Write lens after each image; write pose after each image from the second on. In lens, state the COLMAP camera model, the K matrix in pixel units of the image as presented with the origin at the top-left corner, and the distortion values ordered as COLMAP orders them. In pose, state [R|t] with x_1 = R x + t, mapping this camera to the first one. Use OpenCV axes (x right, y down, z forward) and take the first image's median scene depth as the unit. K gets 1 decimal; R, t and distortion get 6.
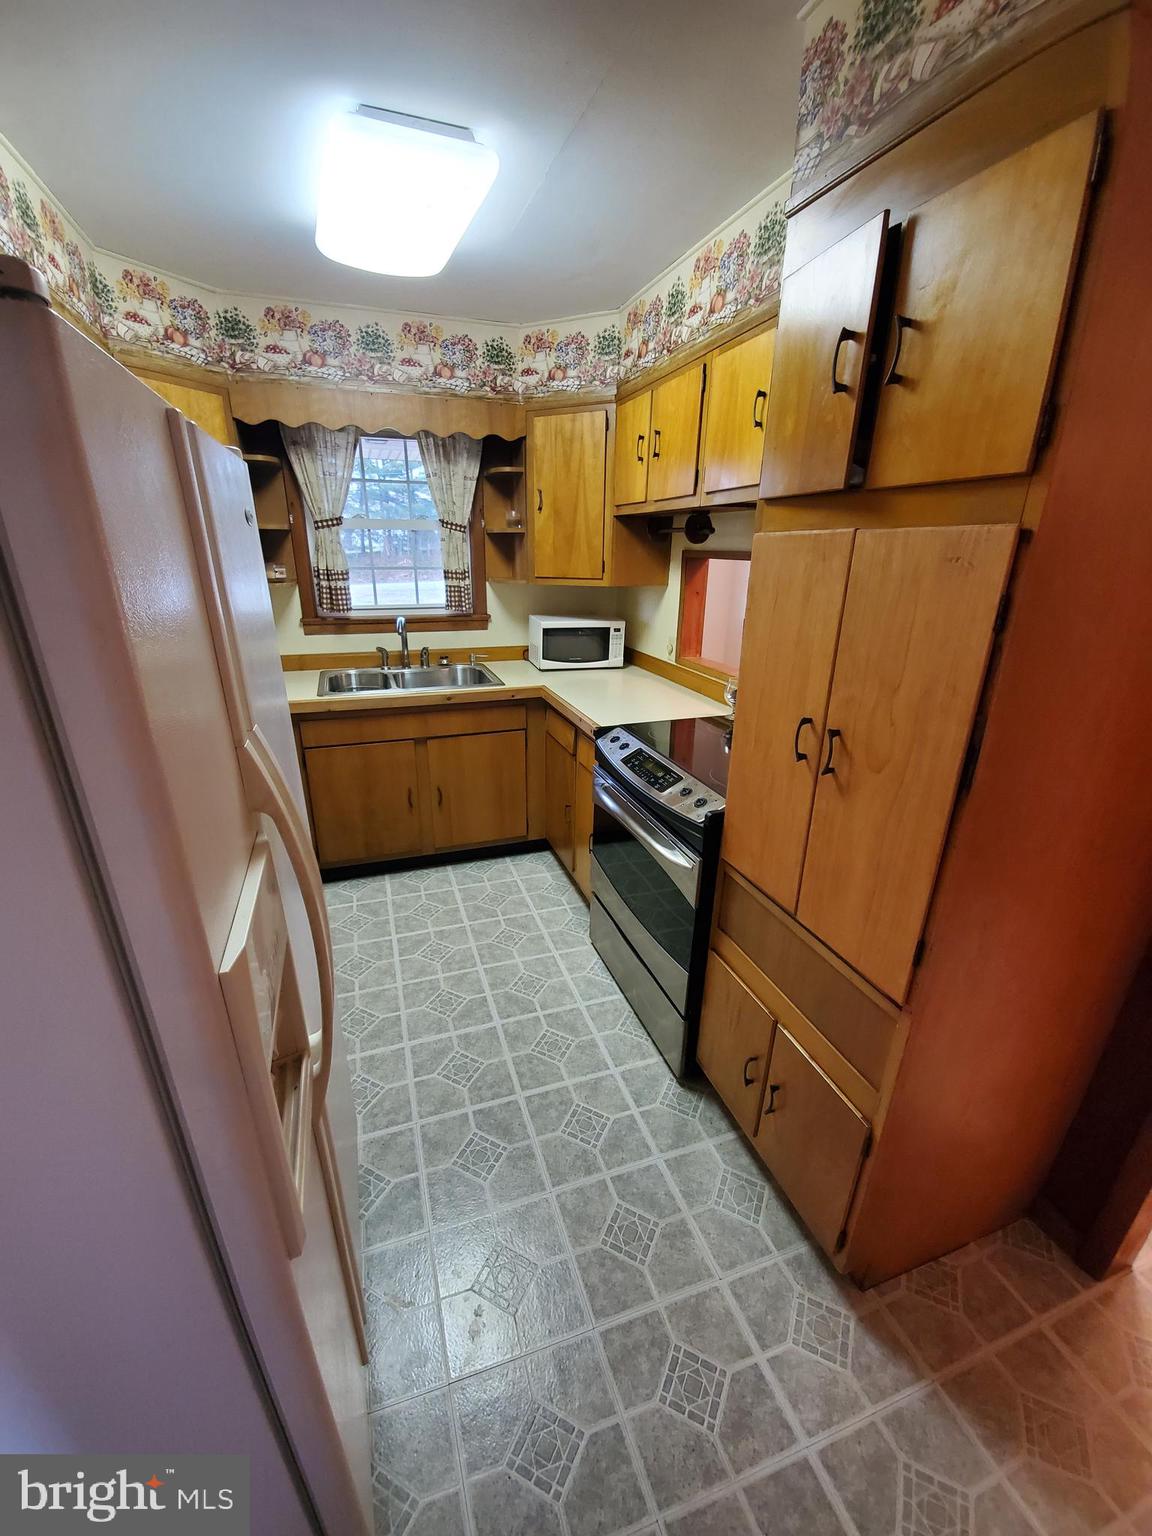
lens RADIAL K [[637.8, 0, 579.3], [0, 637.8, 745.1], [0, 0, 1]] dist [0.019249, -0.022928]
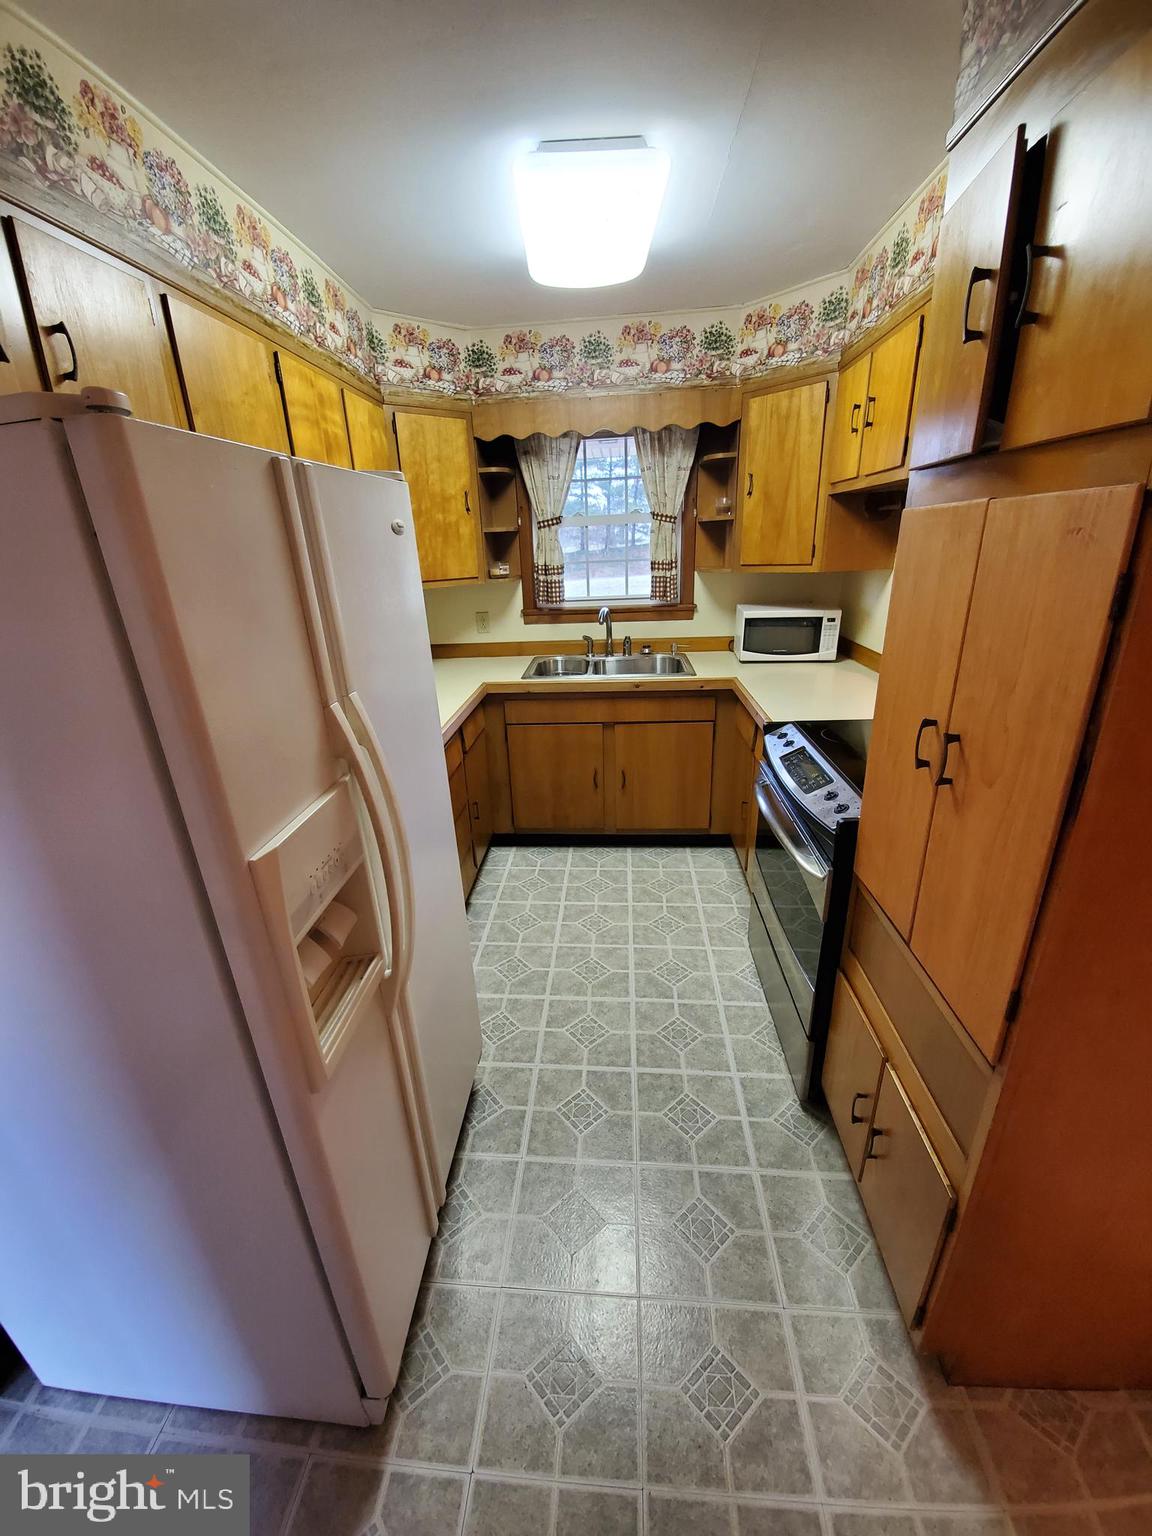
lens RADIAL K [[647.8, 0, 561.7], [0, 647.8, 744.4], [0, 0, 1]] dist [0.013631, -0.019359]
pose [[0.908676, 0.078620, -0.410033, 0.149498], [-0.074466, 0.996881, 0.026118, 0.003213], [0.410807, 0.006801, 0.911697, -0.006825]]
